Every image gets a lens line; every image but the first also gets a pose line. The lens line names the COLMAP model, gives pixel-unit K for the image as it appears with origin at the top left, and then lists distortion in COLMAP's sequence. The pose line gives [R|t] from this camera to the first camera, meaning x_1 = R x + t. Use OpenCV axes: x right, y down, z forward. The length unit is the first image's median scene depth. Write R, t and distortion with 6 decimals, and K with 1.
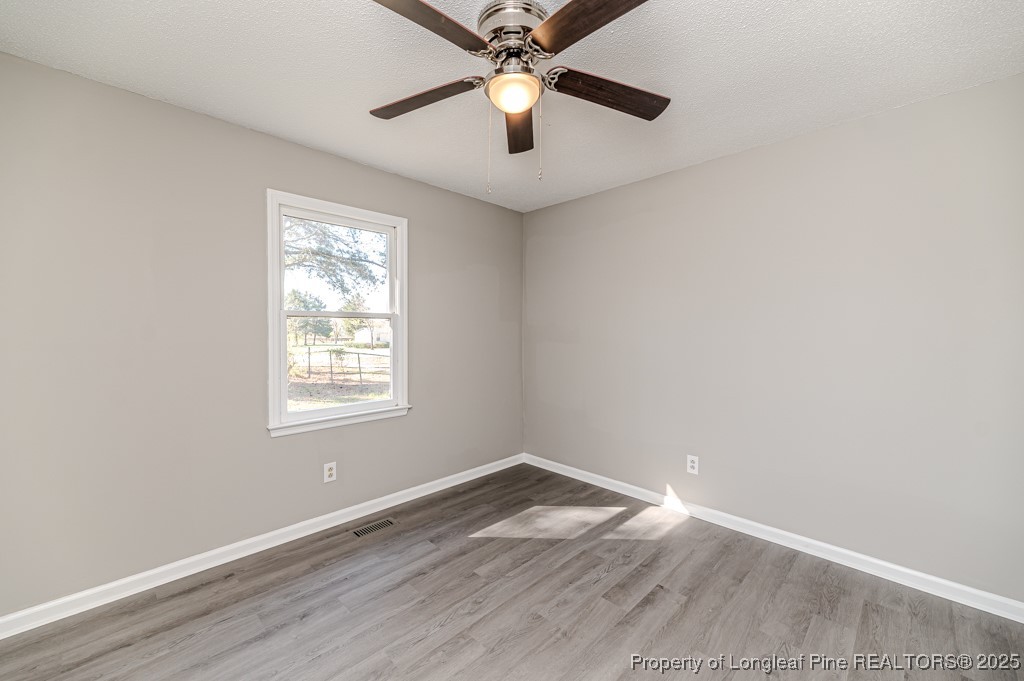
lens RADIAL K [[411.6, 0, 511.3], [0, 411.6, 337.7], [0, 0, 1]] dist [0.023799, -0.005458]
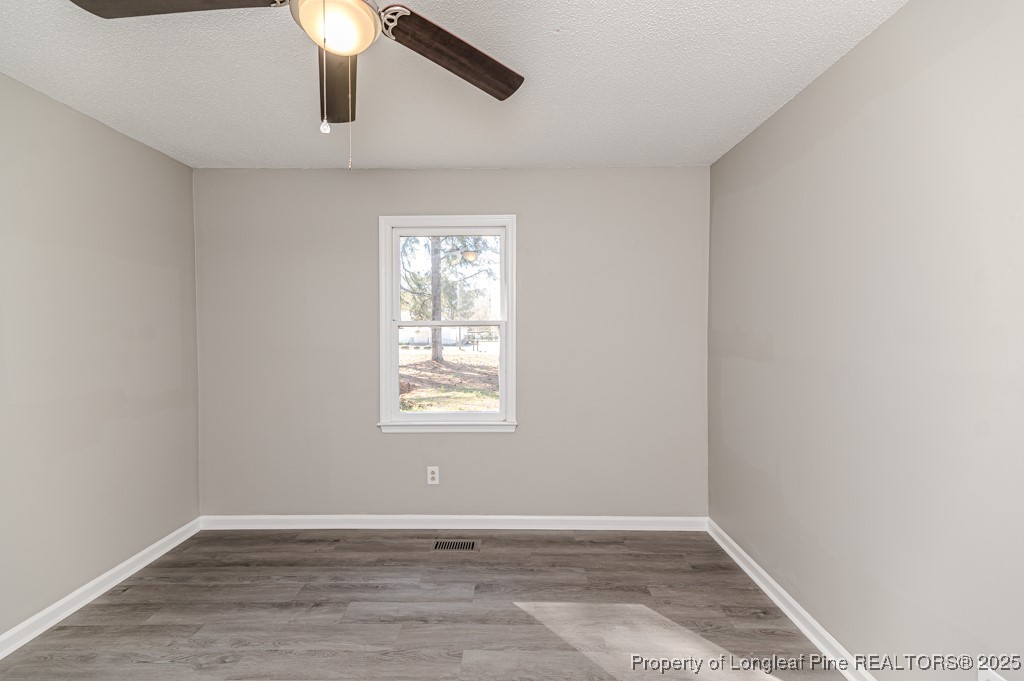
lens RADIAL K [[411.6, 0, 511.3], [0, 411.6, 337.7], [0, 0, 1]] dist [0.023799, -0.005458]
pose [[0.684483, 0.012145, -0.728928, 0.460652], [-0.004304, 0.999911, 0.012618, -0.035962], [0.729016, -0.005499, 0.684475, 0.449511]]
